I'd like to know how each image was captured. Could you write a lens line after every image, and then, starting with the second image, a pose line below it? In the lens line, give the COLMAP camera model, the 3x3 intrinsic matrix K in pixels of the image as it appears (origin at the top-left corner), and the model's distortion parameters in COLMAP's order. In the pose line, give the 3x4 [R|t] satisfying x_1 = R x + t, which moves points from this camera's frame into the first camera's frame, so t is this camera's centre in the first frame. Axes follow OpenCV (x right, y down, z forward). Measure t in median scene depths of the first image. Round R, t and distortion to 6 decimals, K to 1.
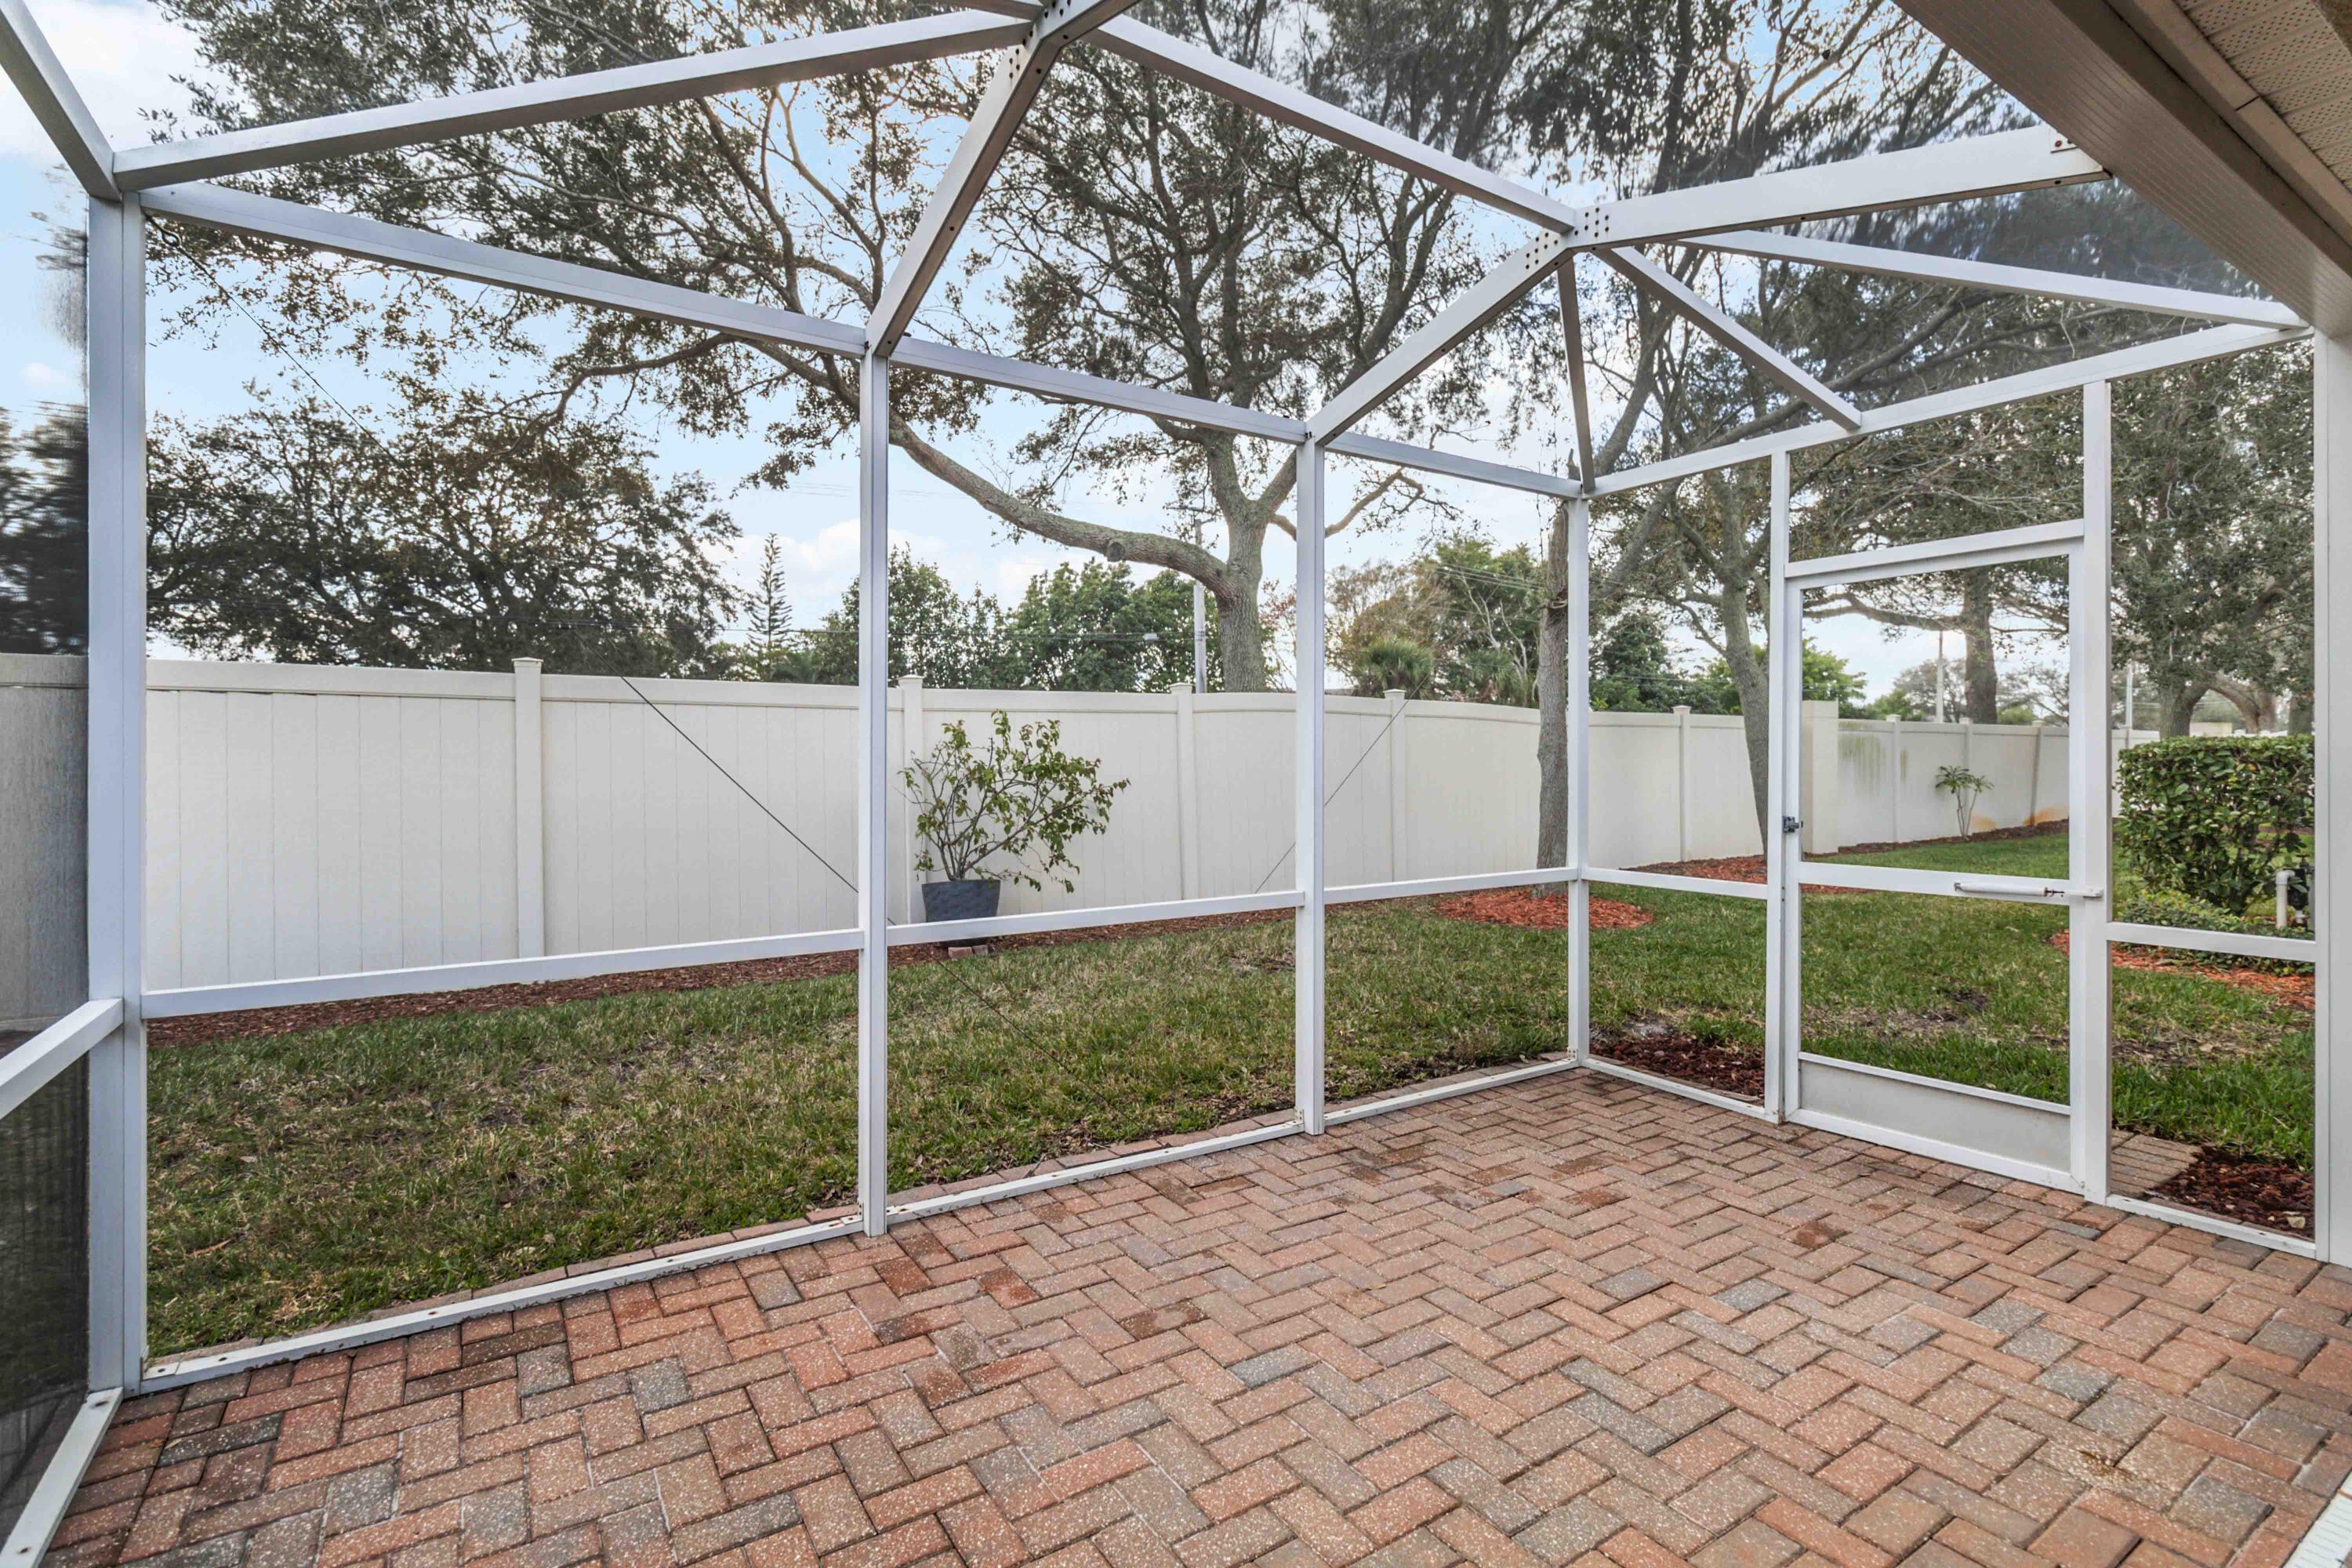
lens RADIAL K [[1075.9, 0, 1176.1], [0, 1075.9, 771.8], [0, 0, 1]] dist [0.001793, 0.001449]
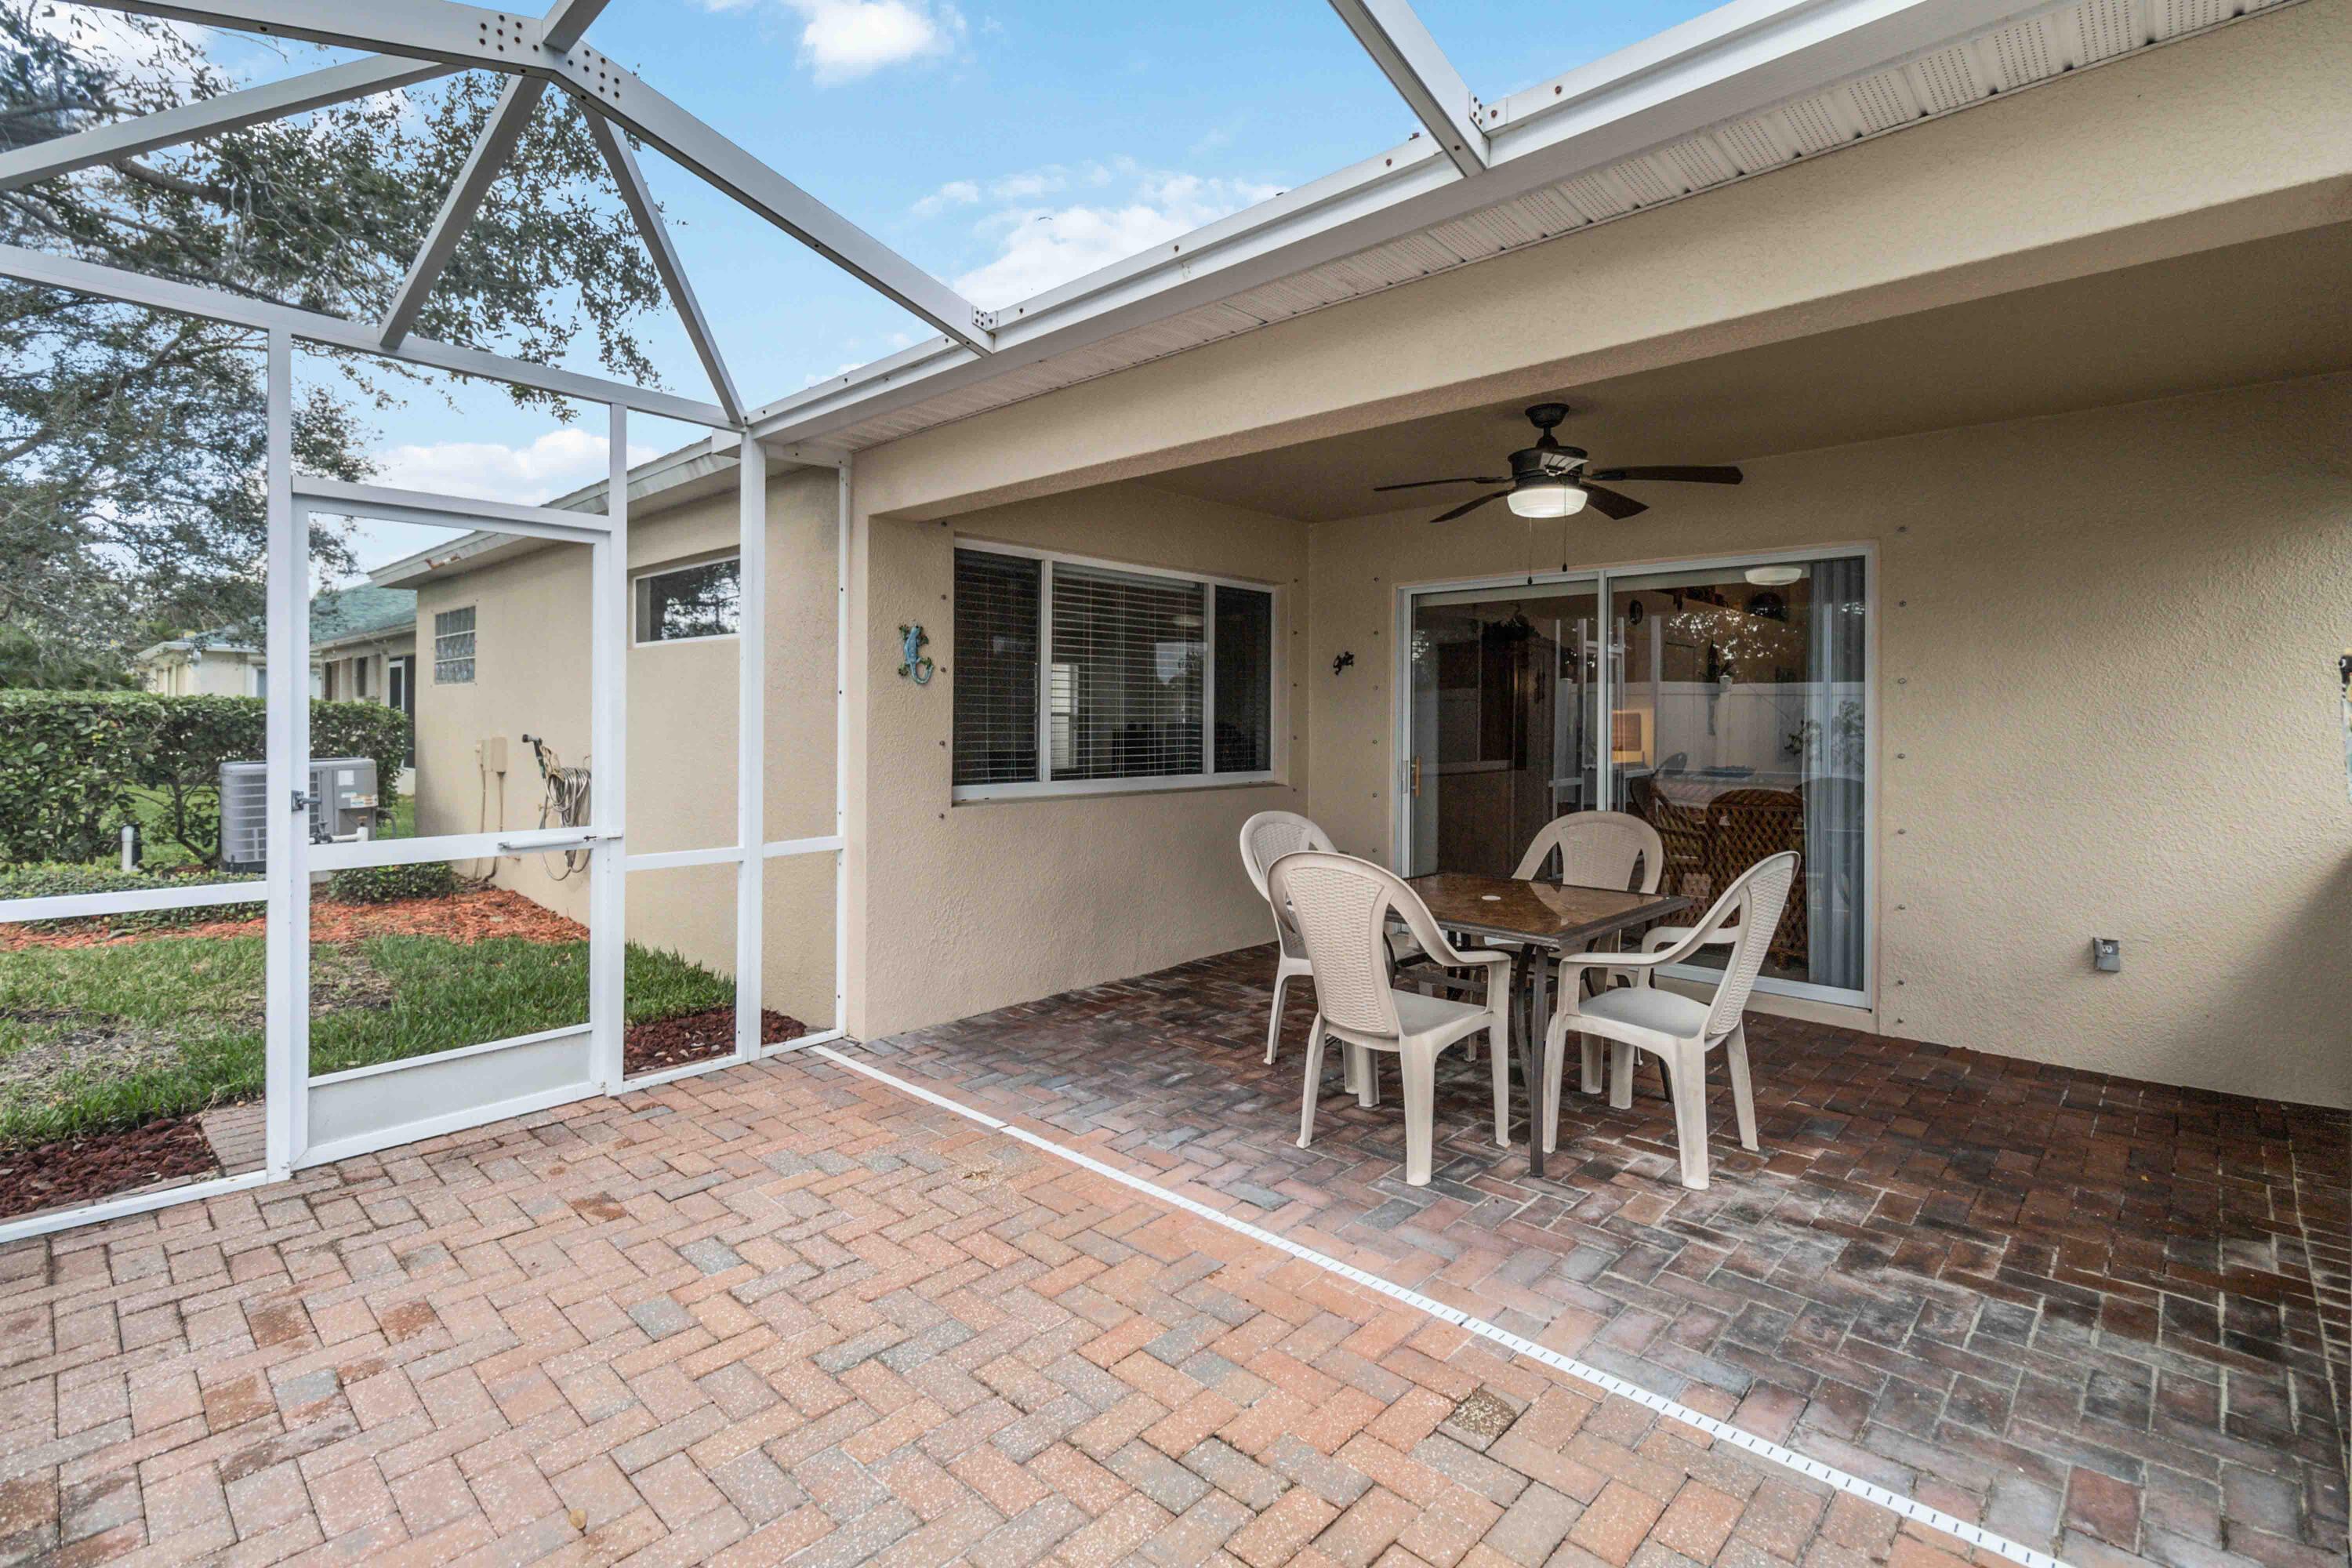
lens RADIAL K [[1075.9, 0, 1211.2], [0, 1075.9, 726.2], [0, 0, 1]] dist [0.001793, 0.001449]
pose [[-0.255650, 0.000057, 0.966770, -0.423798], [-0.001258, 0.999999, -0.000392, -0.007018], [-0.966769, -0.001317, -0.255649, 0.610099]]
